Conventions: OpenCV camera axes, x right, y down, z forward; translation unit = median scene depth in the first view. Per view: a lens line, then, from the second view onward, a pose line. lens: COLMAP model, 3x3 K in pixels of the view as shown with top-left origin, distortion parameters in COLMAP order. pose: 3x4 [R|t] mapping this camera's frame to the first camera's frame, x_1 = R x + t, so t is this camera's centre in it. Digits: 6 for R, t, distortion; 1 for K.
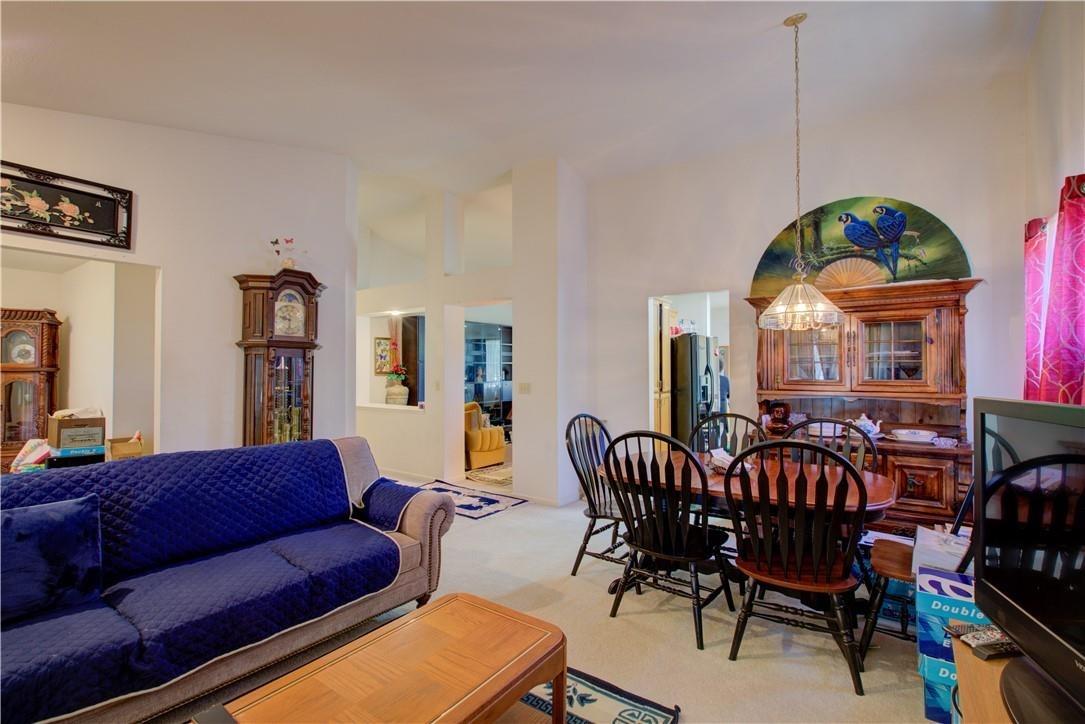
lens RADIAL K [[492.5, 0, 542.5], [0, 492.5, 362.0], [0, 0, 1]] dist [-0.001473, 0.000465]
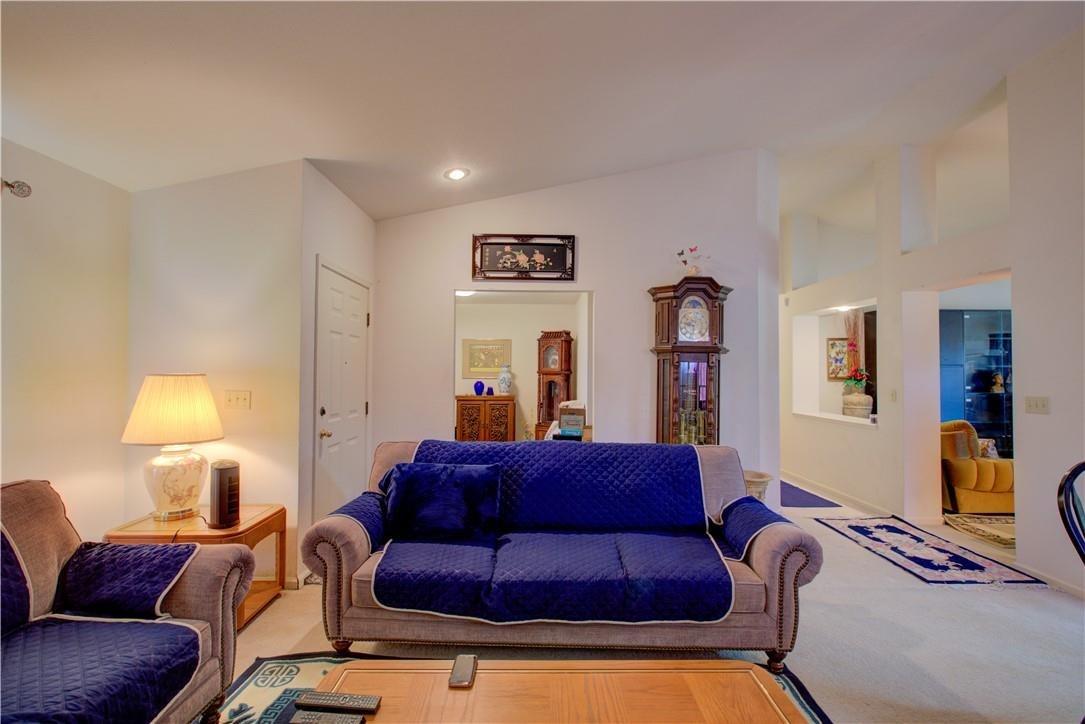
lens RADIAL K [[489.6, 0, 542.5], [0, 489.6, 362.0], [0, 0, 1]] dist [-0.004270, 0.000356]
pose [[0.596295, -0.012551, -0.802667, 0.124751], [0.005131, 0.999917, -0.011824, 0.001499], [0.802749, 0.002933, 0.596310, 0.138024]]
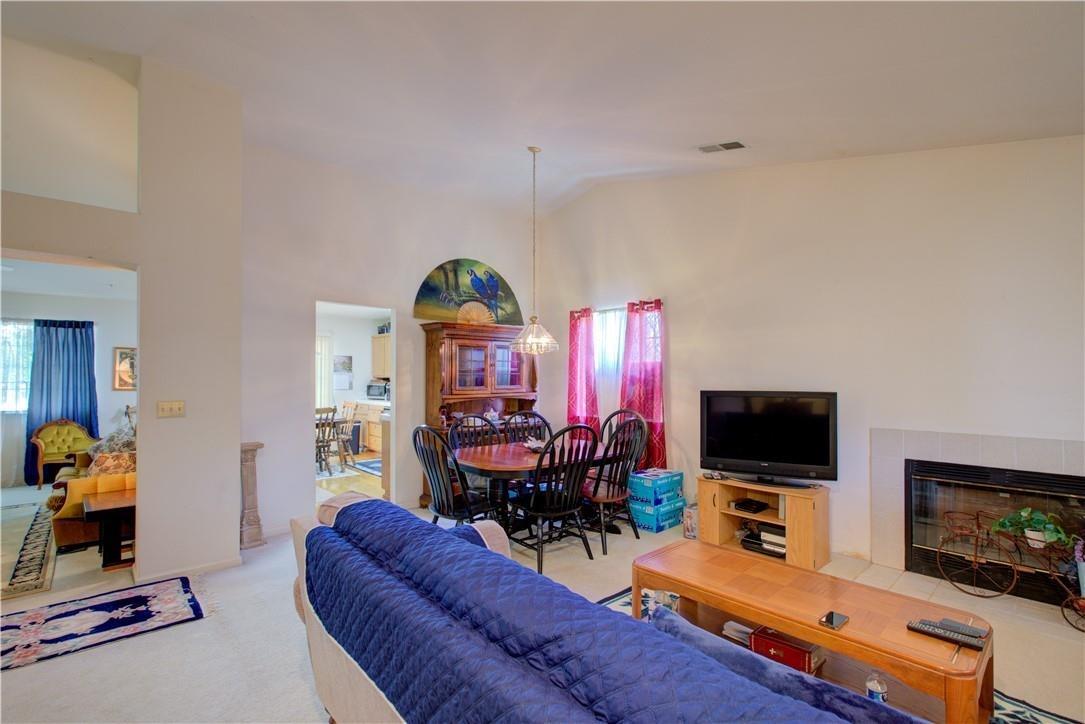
lens RADIAL K [[503.4, 0, 538.8], [0, 503.4, 369.7], [0, 0, 1]] dist [0.000342, 0.000705]
pose [[0.213048, 0.010669, 0.976984, -0.799310], [-0.017332, 0.999824, -0.007139, -0.004640], [-0.976888, -0.015412, 0.213195, 0.516896]]
